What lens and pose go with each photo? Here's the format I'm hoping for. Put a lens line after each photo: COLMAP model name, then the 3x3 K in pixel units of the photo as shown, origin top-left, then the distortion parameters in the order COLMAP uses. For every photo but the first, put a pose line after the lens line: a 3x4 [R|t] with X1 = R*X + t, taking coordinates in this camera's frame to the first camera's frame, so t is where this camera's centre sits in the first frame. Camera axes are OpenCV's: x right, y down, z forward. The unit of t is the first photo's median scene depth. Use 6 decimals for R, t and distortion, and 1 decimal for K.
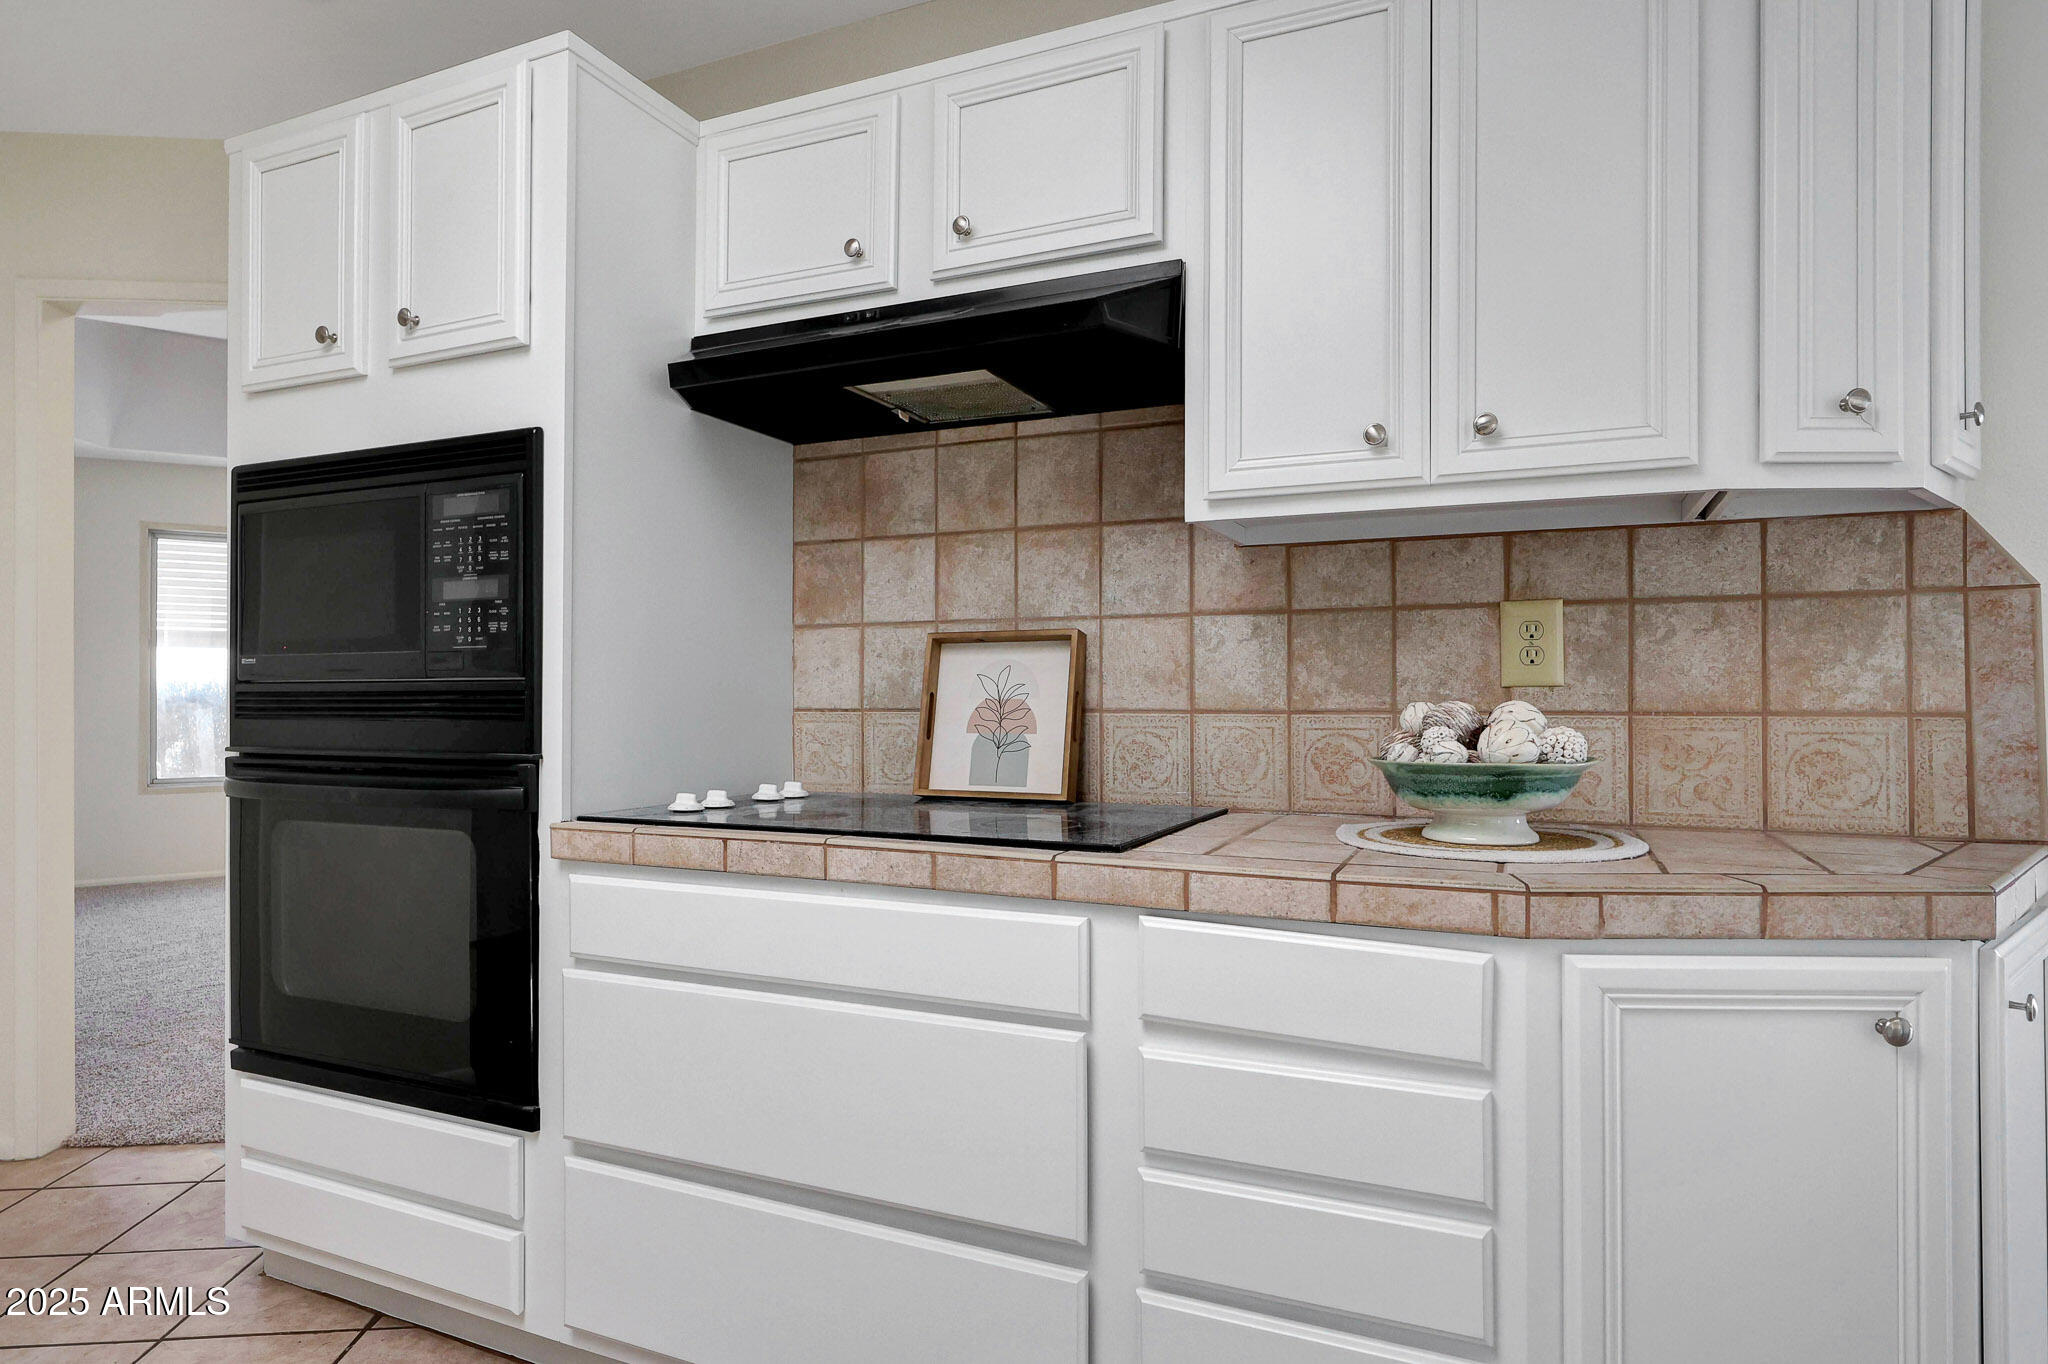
lens RADIAL K [[1141.3, 0, 1027.2], [0, 1141.3, 708.9], [0, 0, 1]] dist [0.003358, -0.000115]
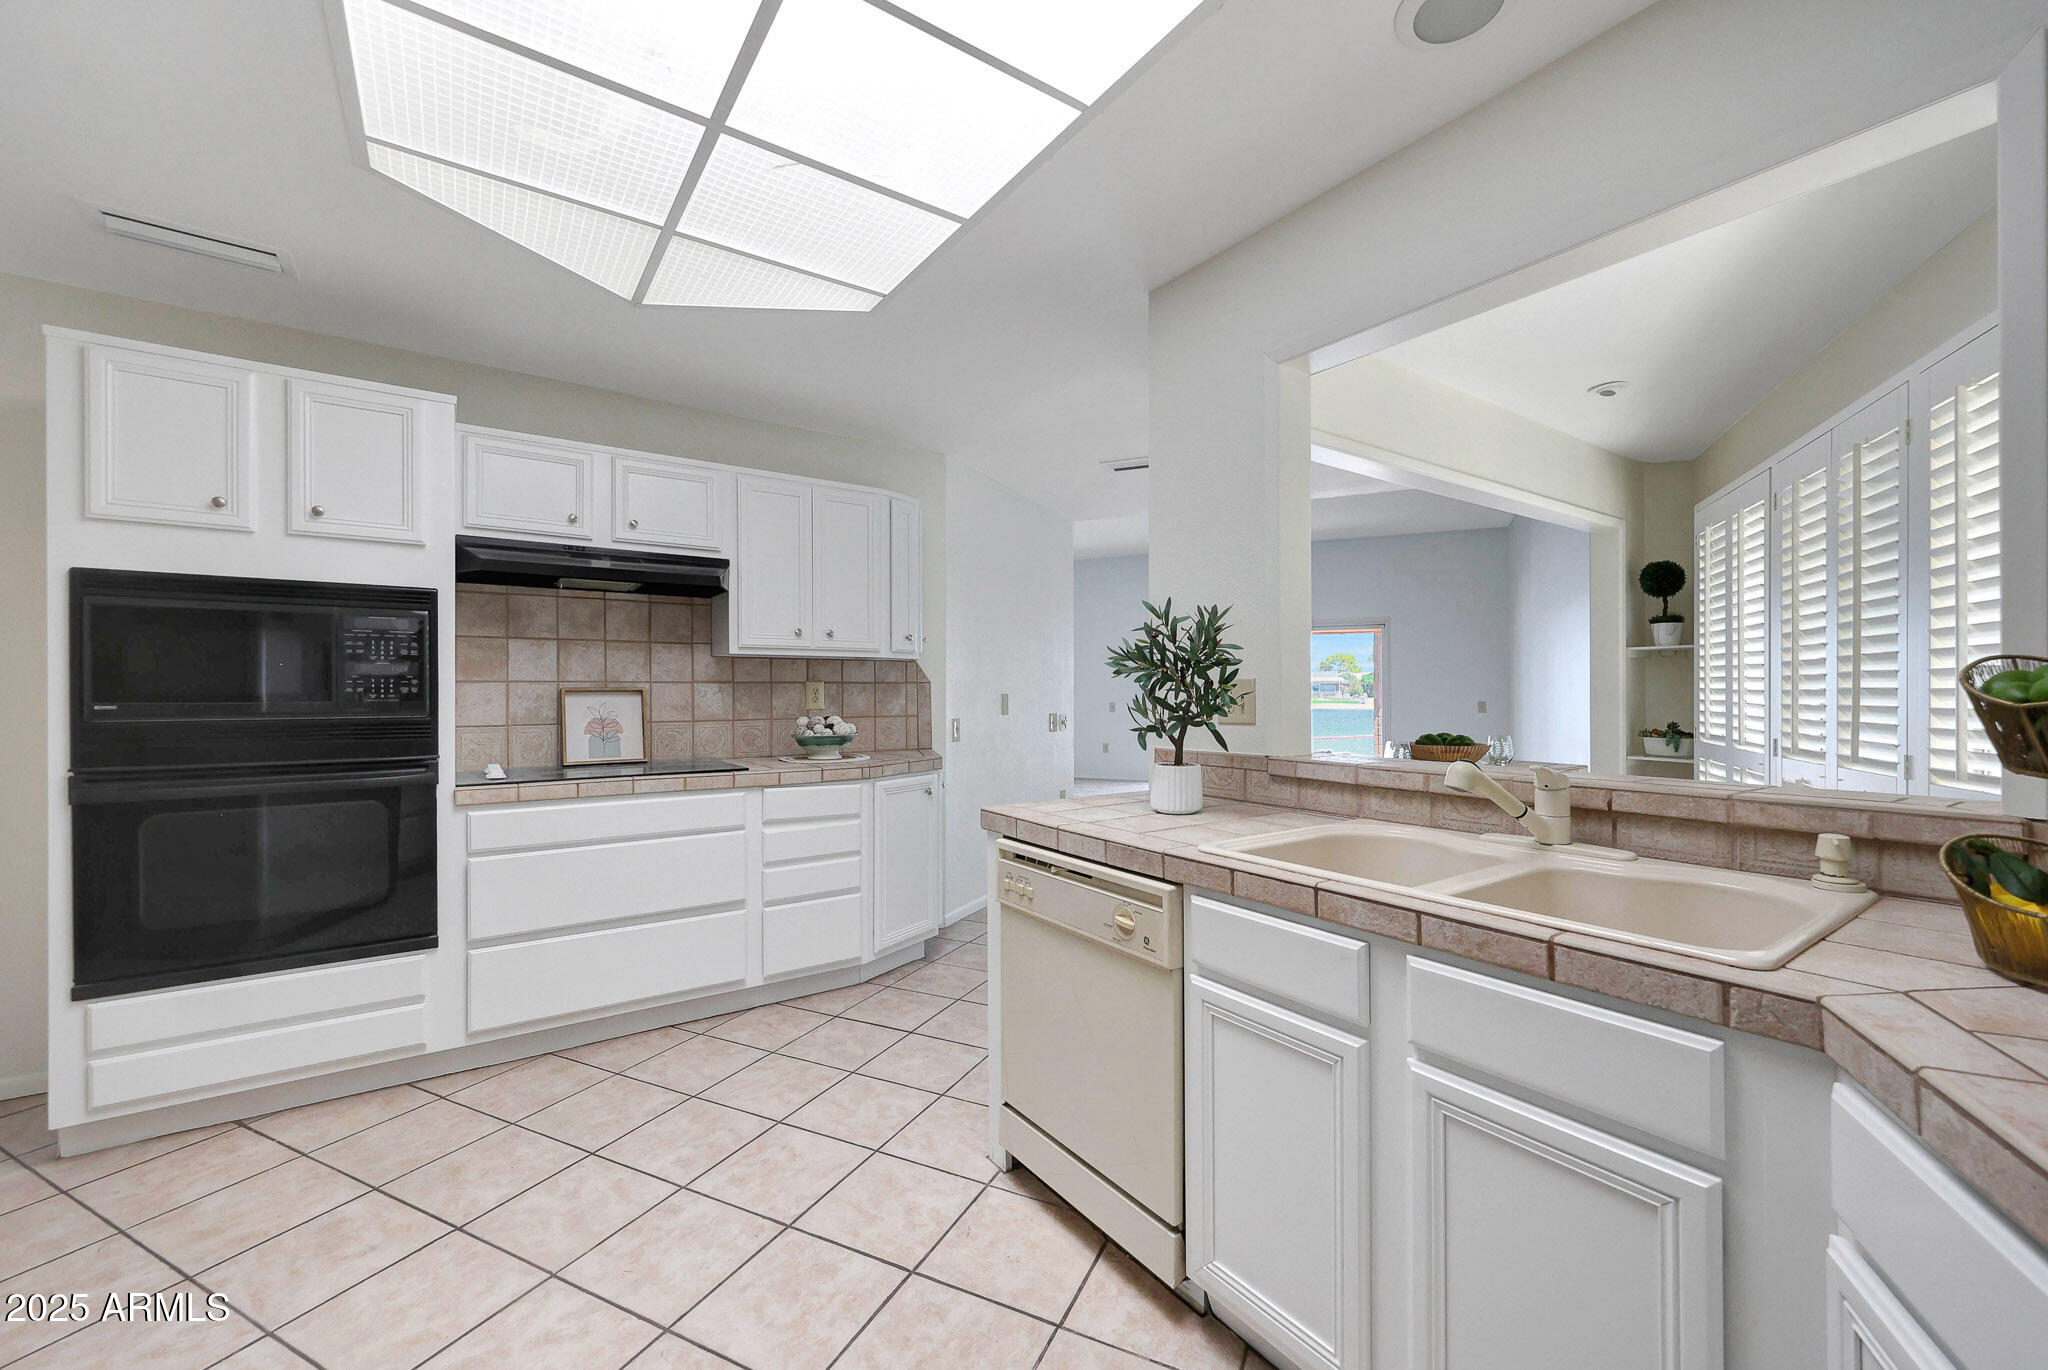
lens RADIAL K [[814.7, 0, 1026.6], [0, 814.7, 692.0], [0, 0, 1]] dist [-0.001619, -0.000104]
pose [[0.520811, -0.002335, 0.853669, -1.053539], [0.011907, 0.999919, -0.004529, -0.048017], [-0.853589, 0.012524, 0.520796, -0.575599]]
